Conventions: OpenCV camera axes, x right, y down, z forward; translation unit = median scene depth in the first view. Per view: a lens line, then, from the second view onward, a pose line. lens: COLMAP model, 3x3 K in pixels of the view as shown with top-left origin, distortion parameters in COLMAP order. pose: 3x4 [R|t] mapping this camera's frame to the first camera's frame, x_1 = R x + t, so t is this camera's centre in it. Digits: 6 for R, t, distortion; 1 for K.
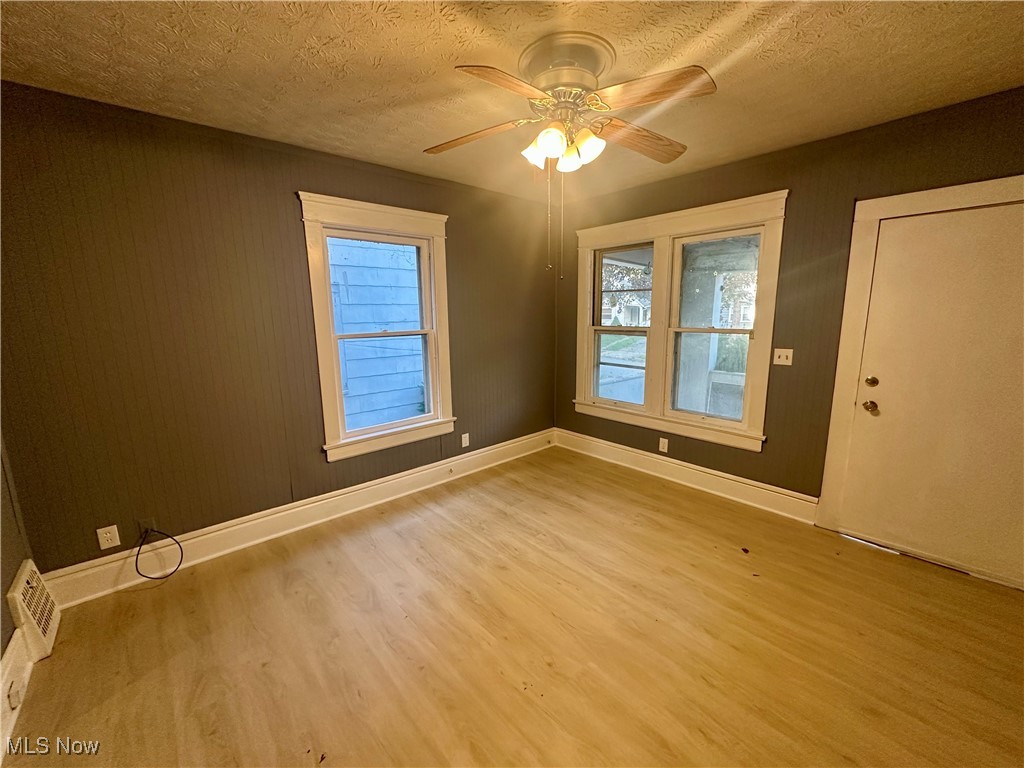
lens RADIAL K [[407.9, 0, 513.9], [0, 407.9, 385.2], [0, 0, 1]] dist [-0.002445, 0.000375]
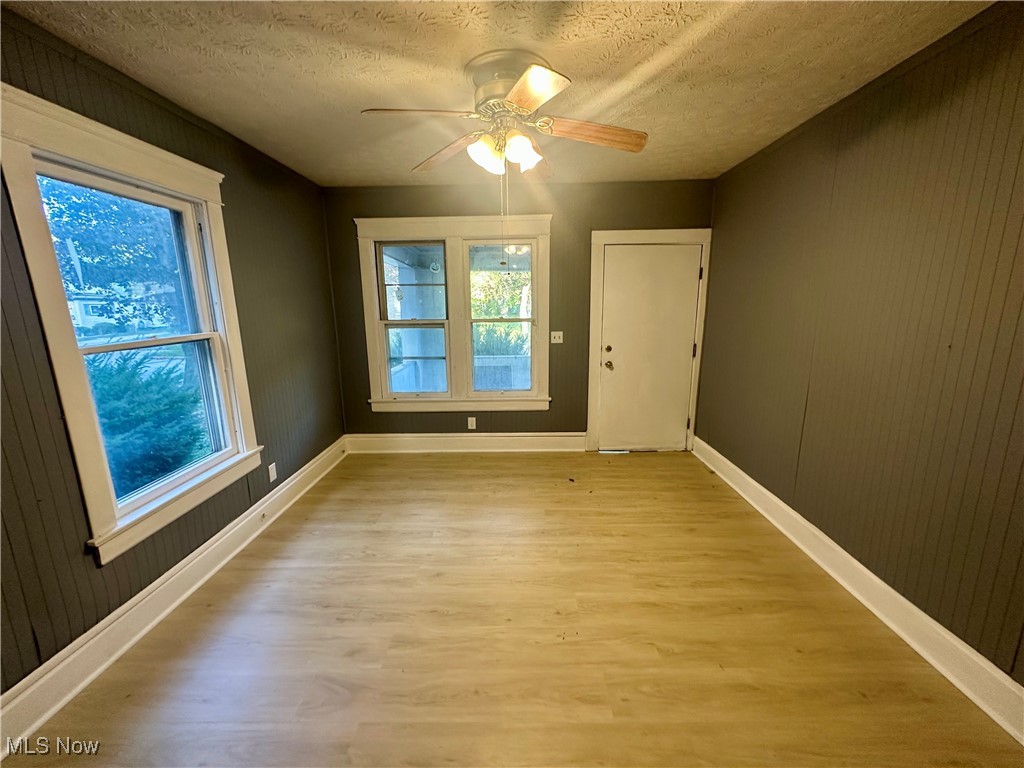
lens RADIAL K [[407.9, 0, 513.9], [0, 407.9, 385.2], [0, 0, 1]] dist [-0.002445, 0.000375]
pose [[0.679249, -0.147160, 0.719003, -0.444400], [0.136736, 0.987912, 0.073022, -0.030021], [-0.721058, 0.048714, 0.691161, 0.160945]]
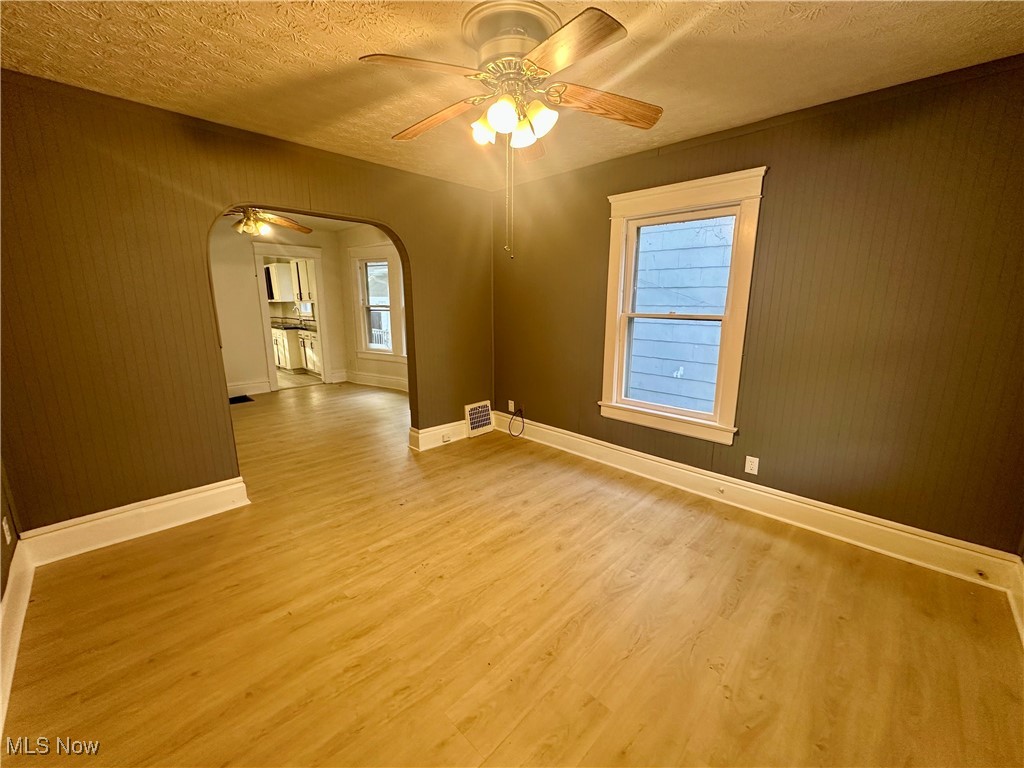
lens RADIAL K [[406.8, 0, 512.0], [0, 406.8, 384.0], [0, 0, 1]] dist [-0.005448, 0.000209]
pose [[0.063763, 0.216990, -0.974089, 0.725116], [-0.184810, 0.961760, 0.202146, -0.105688], [0.980704, 0.167131, 0.101427, 0.603465]]
